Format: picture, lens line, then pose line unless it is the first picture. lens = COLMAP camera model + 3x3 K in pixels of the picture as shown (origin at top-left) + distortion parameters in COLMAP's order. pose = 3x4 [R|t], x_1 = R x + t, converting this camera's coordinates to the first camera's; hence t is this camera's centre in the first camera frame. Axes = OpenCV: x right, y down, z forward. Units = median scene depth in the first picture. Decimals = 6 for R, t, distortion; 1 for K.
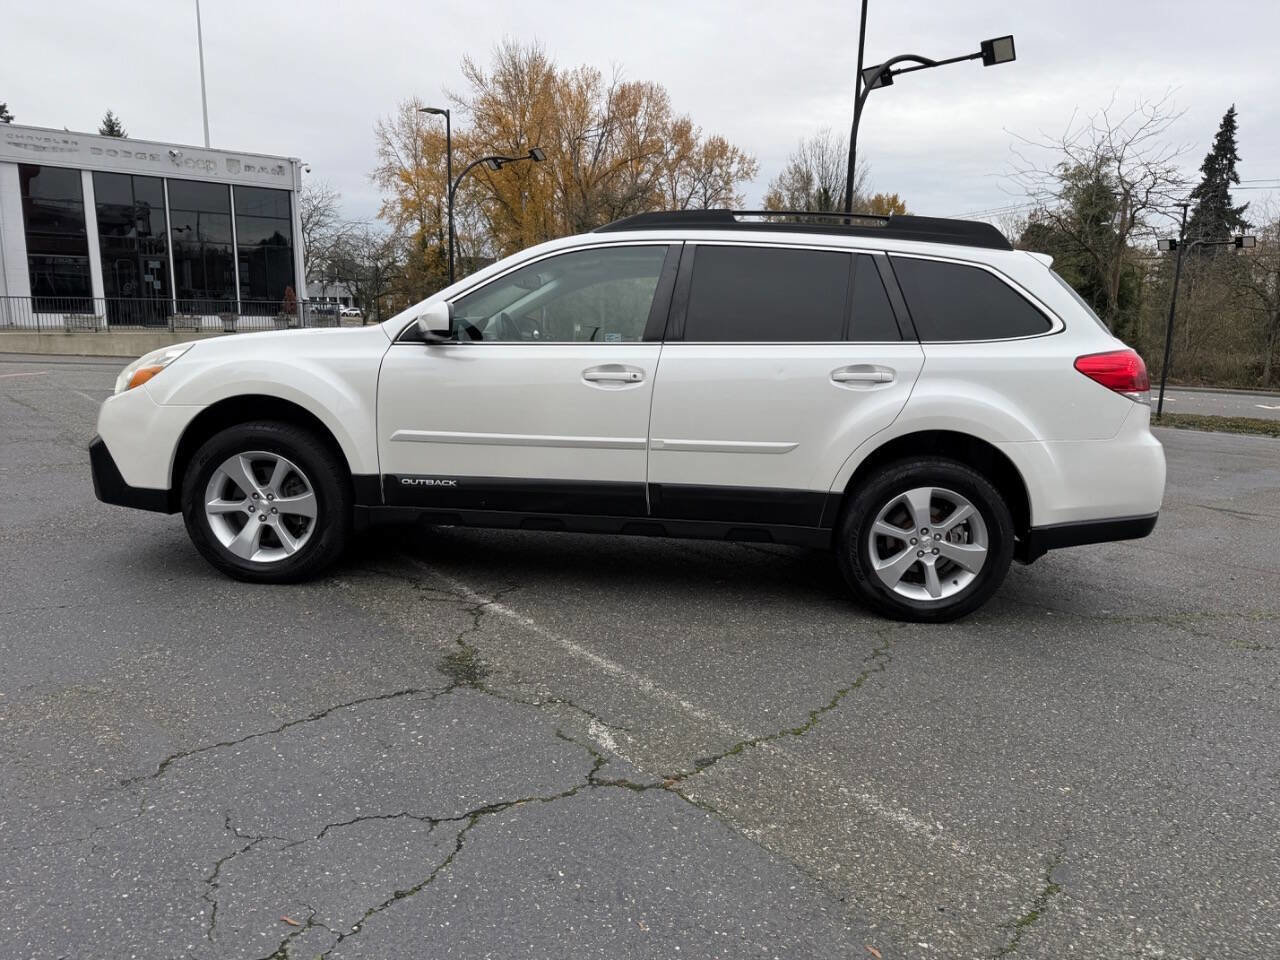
lens RADIAL K [[928.4, 0, 640.0], [0, 928.4, 480.0], [0, 0, 1]] dist [0.022506, -0.034154]
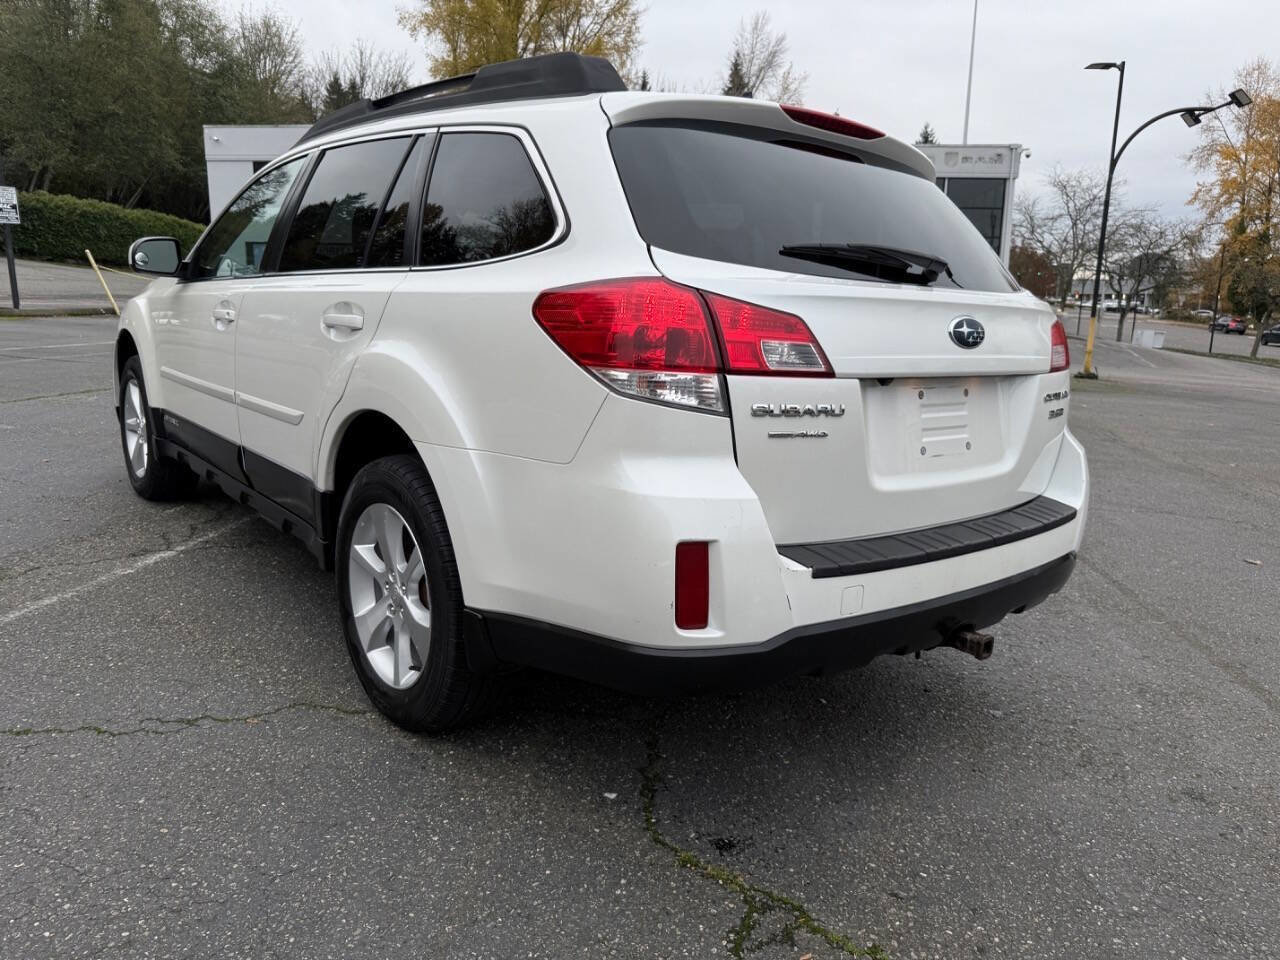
lens RADIAL K [[926.6, 0, 699.4], [0, 926.6, 485.0], [0, 0, 1]] dist [0.003399, -0.000452]
pose [[0.674670, 0.144104, -0.723916, 0.157918], [-0.141781, 0.987795, 0.064496, -0.013081], [0.724374, 0.059125, 0.686867, 0.128820]]
